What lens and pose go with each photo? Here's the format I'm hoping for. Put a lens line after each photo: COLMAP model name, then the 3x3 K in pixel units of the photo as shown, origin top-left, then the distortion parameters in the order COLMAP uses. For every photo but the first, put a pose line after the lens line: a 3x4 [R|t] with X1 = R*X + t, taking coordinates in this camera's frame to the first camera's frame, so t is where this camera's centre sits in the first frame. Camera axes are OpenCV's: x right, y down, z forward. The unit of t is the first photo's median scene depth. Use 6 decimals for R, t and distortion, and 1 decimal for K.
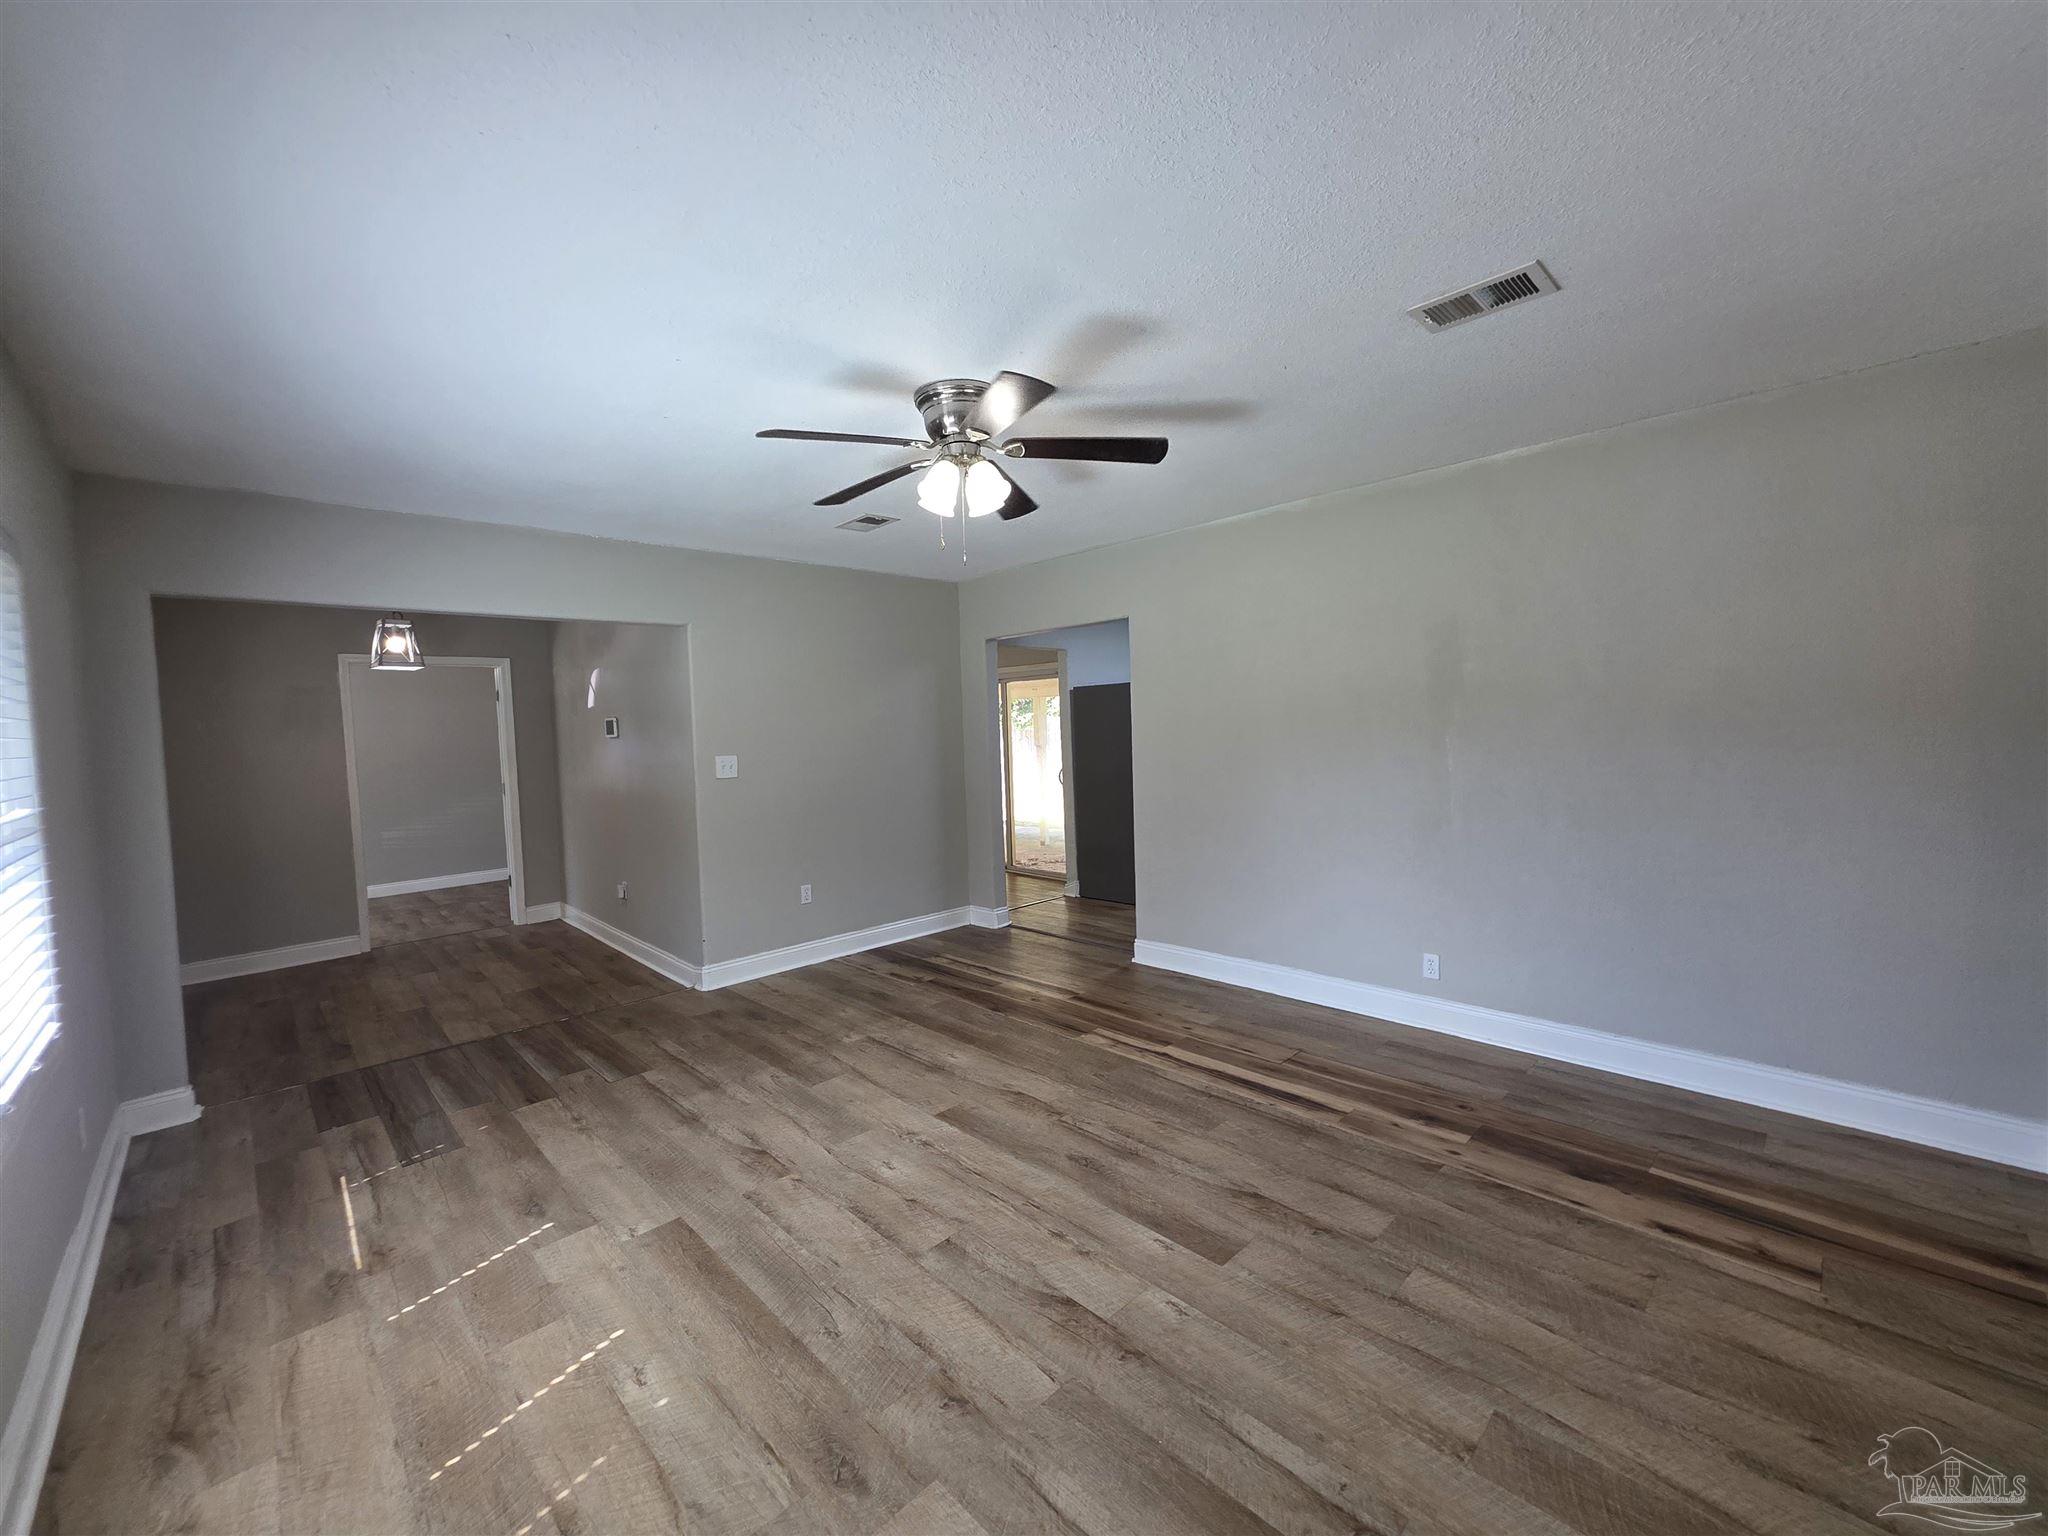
lens RADIAL K [[825.4, 0, 1022.0], [0, 825.4, 758.7], [0, 0, 1]] dist [0.005910, -0.000998]
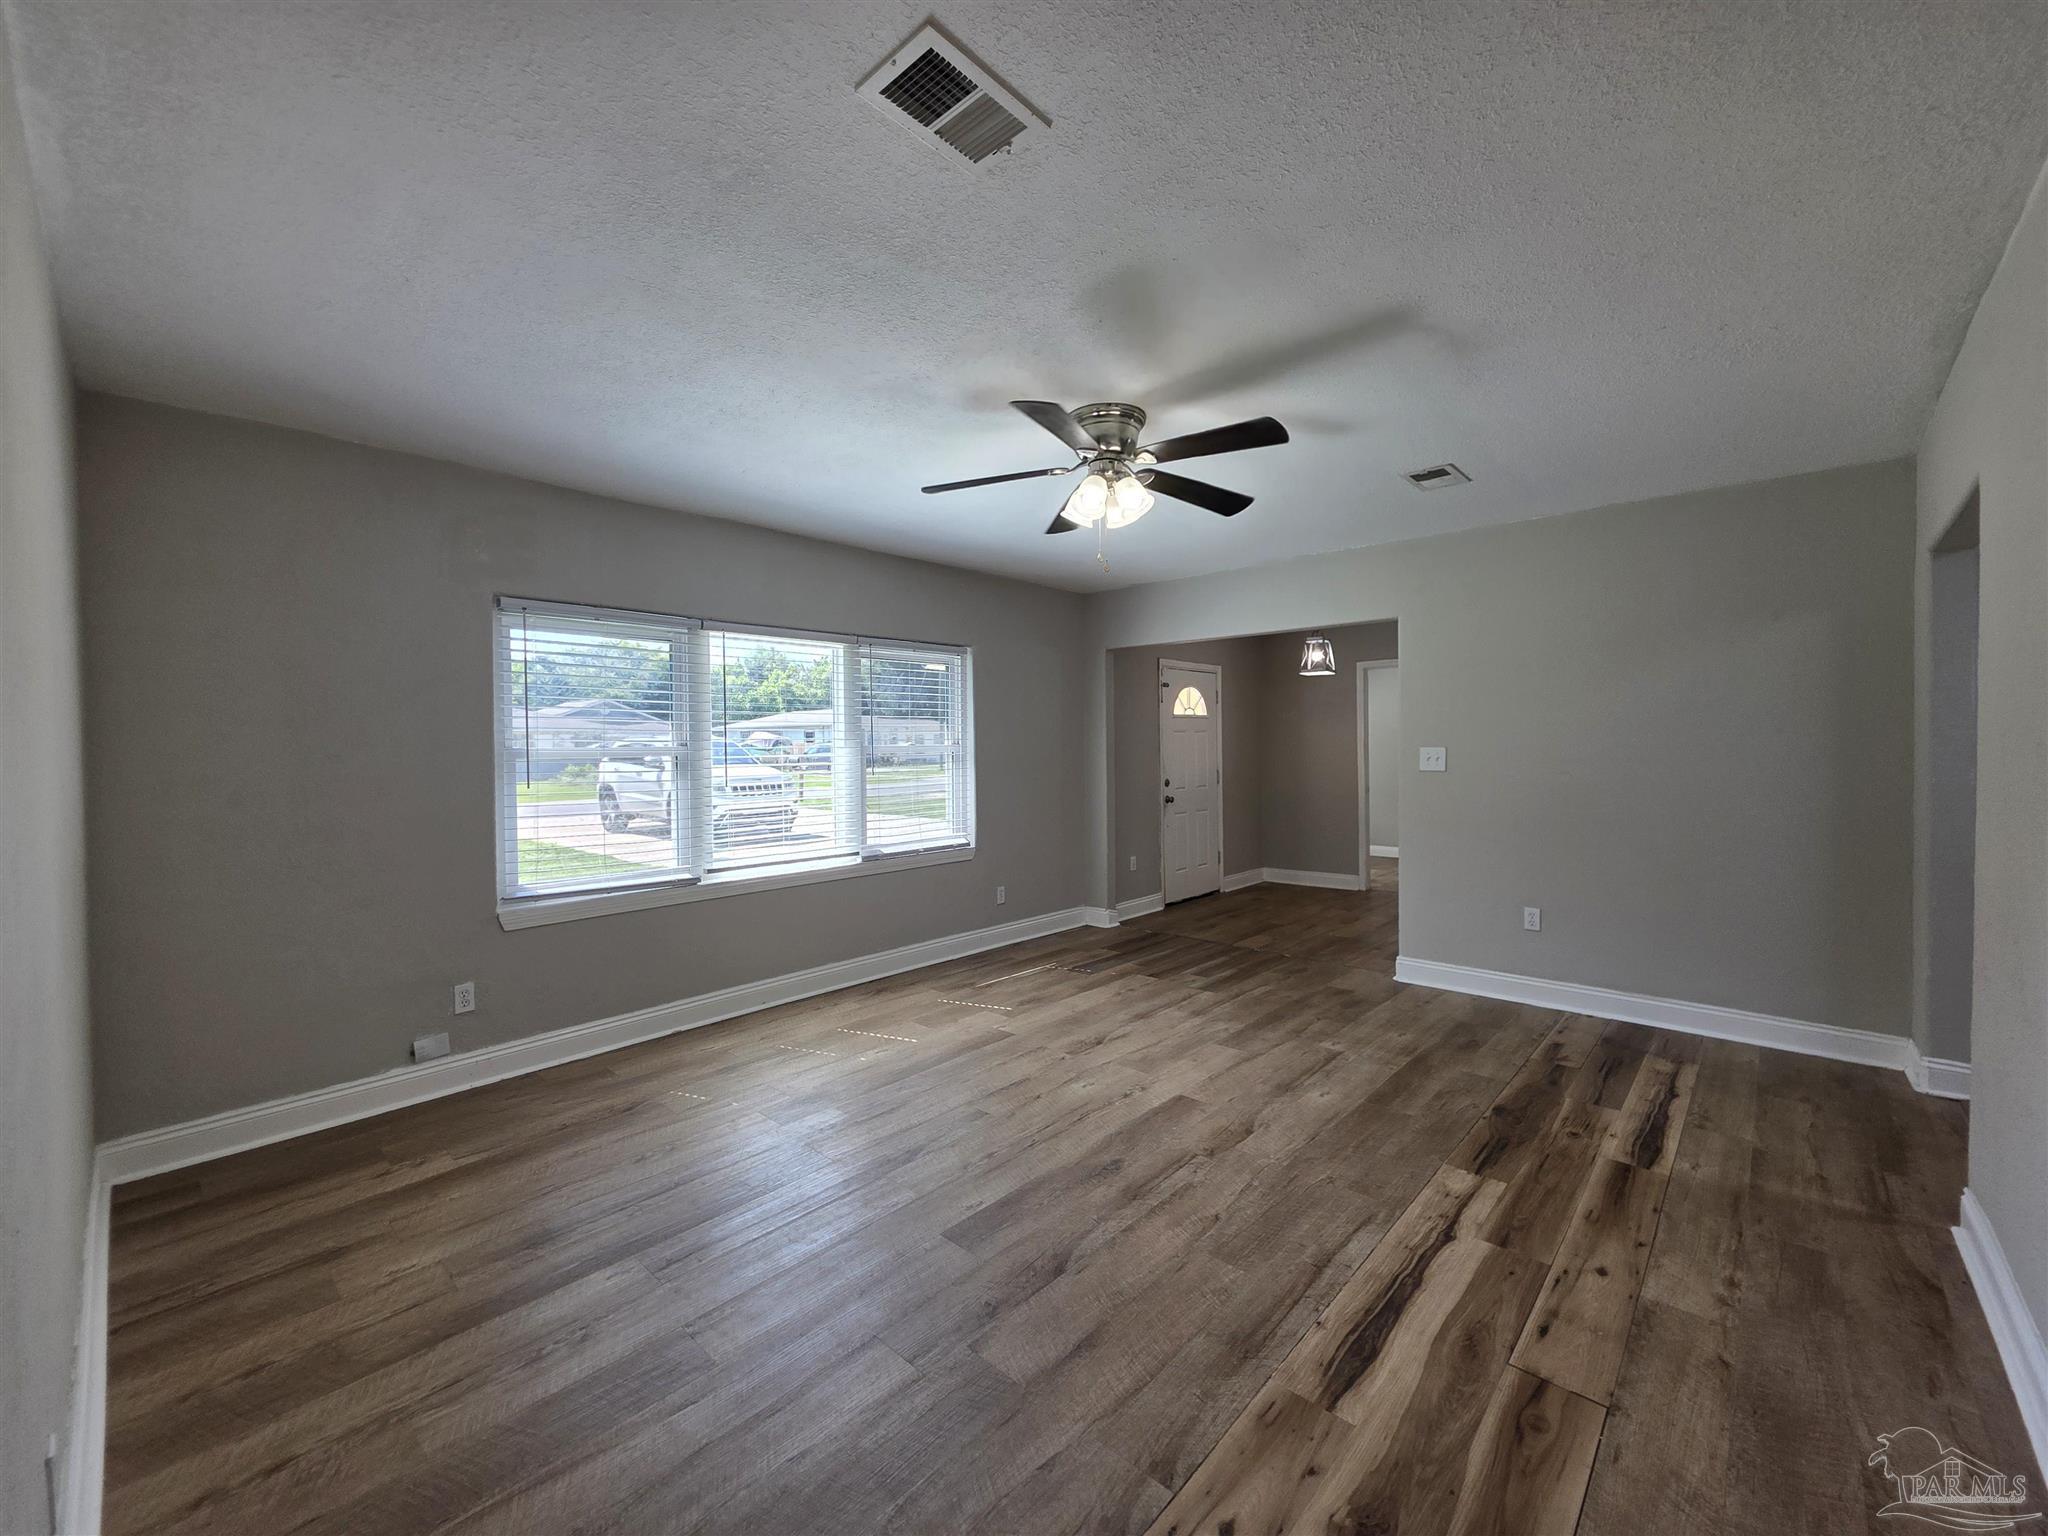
lens RADIAL K [[825.4, 0, 1008.9], [0, 825.4, 769.9], [0, 0, 1]] dist [0.005910, -0.000998]
pose [[0.045196, 0.062092, -0.997047, 0.884189], [-0.035708, 0.997529, 0.060503, -0.027722], [0.998340, 0.032869, 0.047301, 0.719461]]
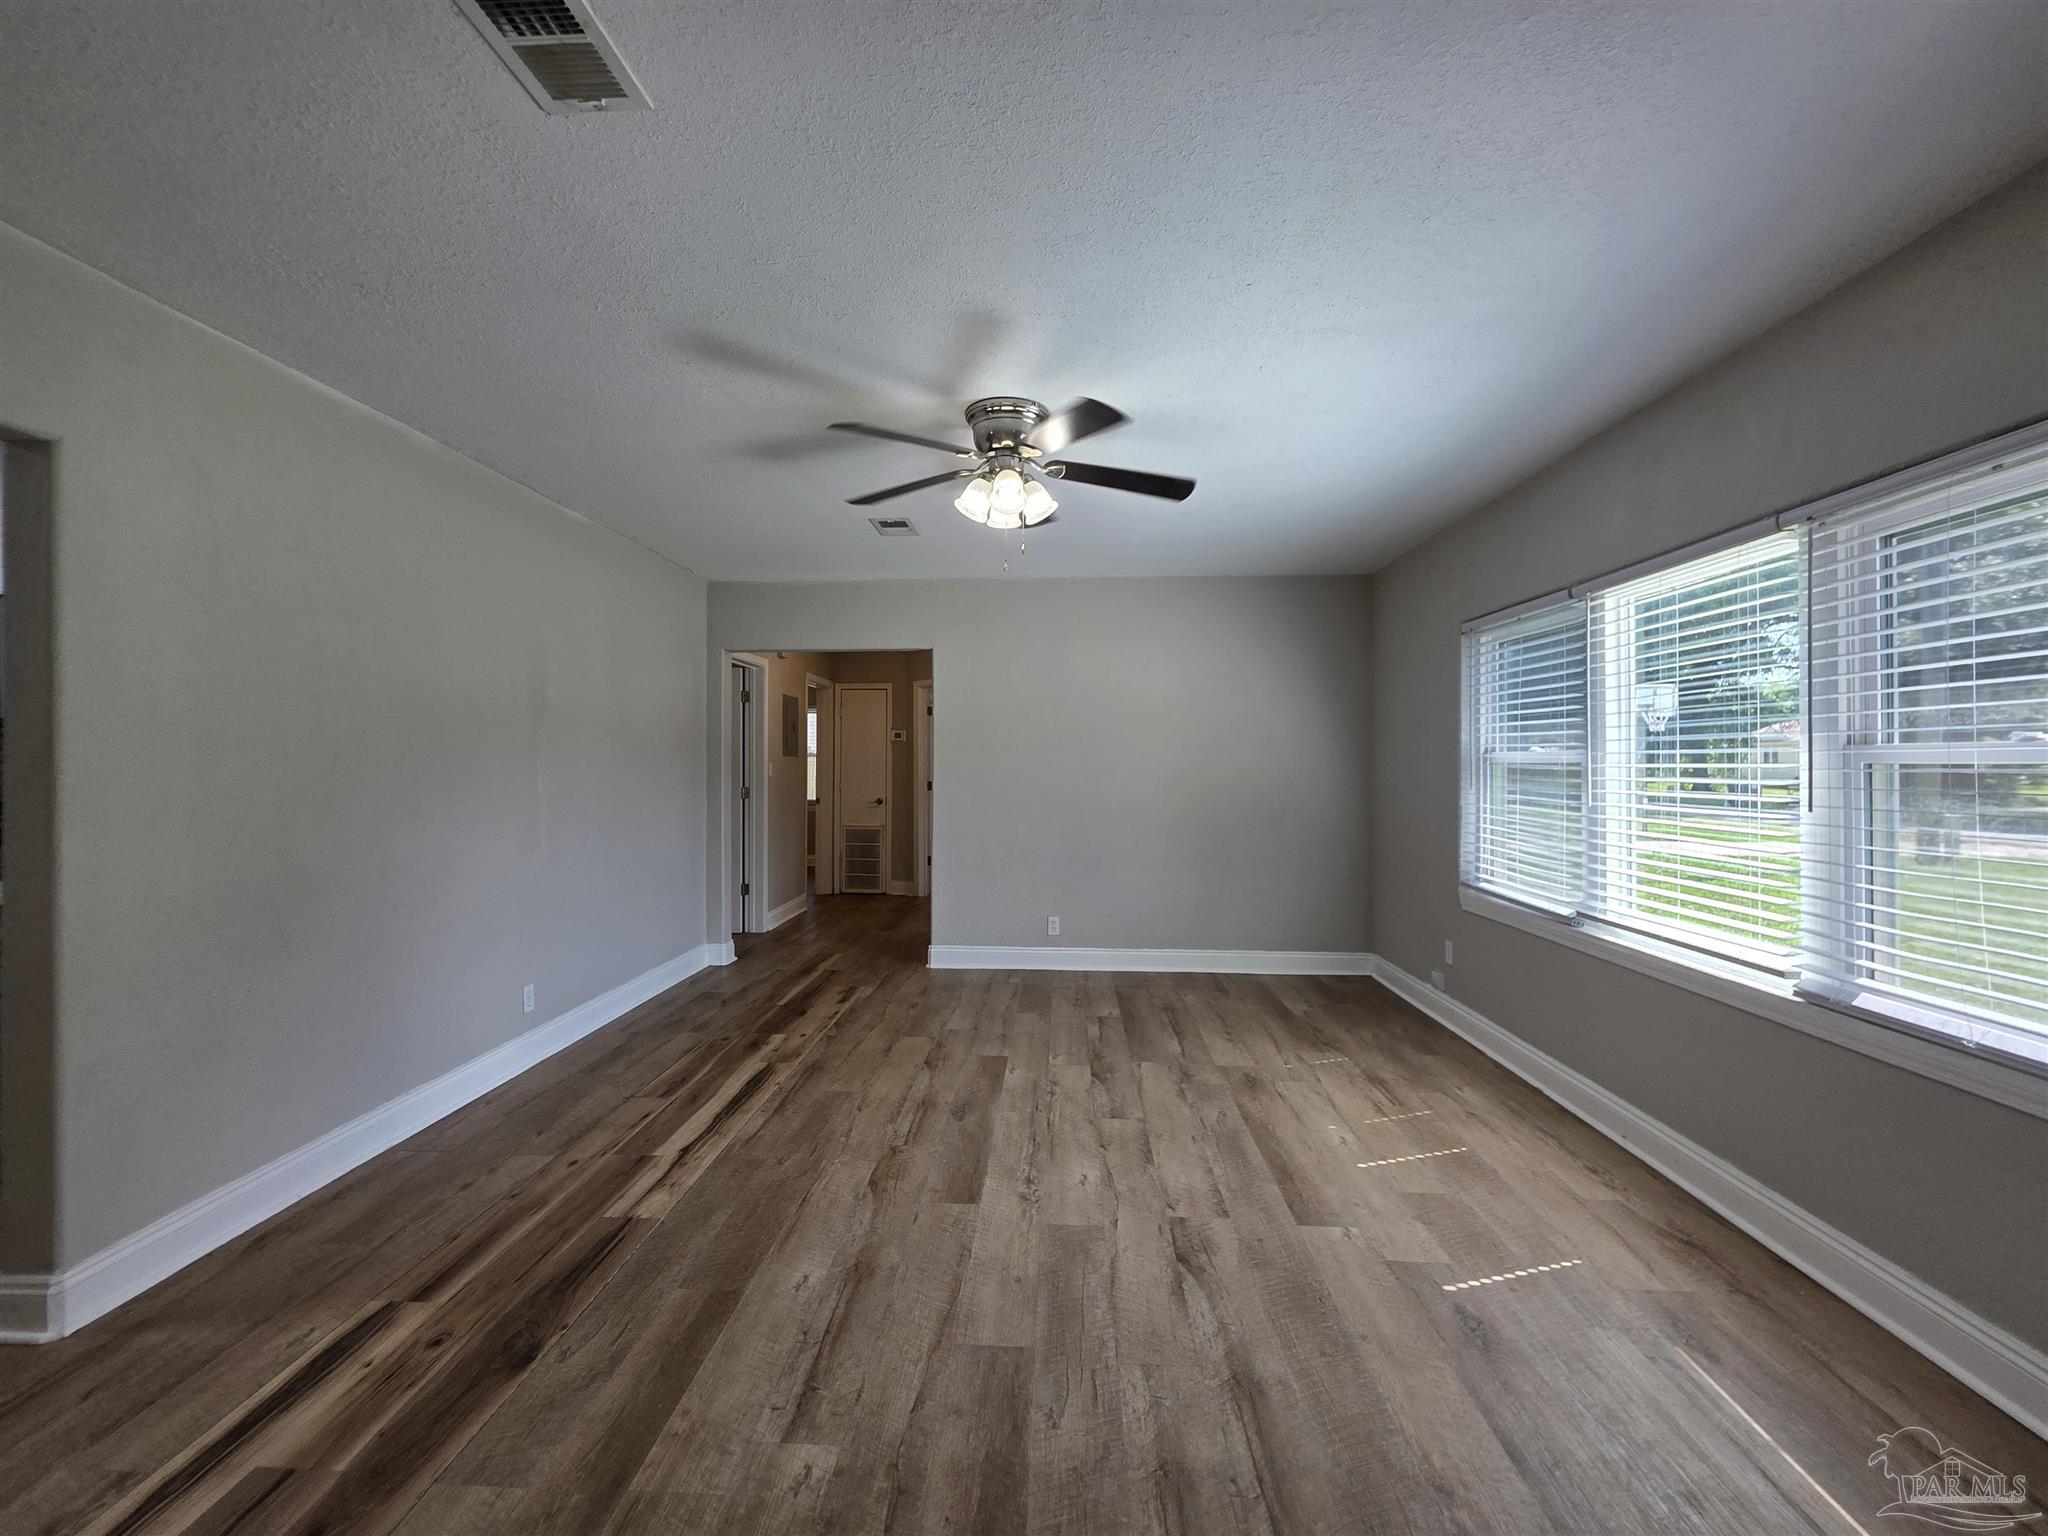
lens RADIAL K [[825.4, 0, 1019.5], [0, 825.4, 763.8], [0, 0, 1]] dist [0.005910, -0.000998]
pose [[-0.679014, 0.032139, 0.733421, -0.726819], [0.053916, 0.998526, 0.006160, 0.005704], [-0.732143, 0.043726, -0.679747, 1.484015]]
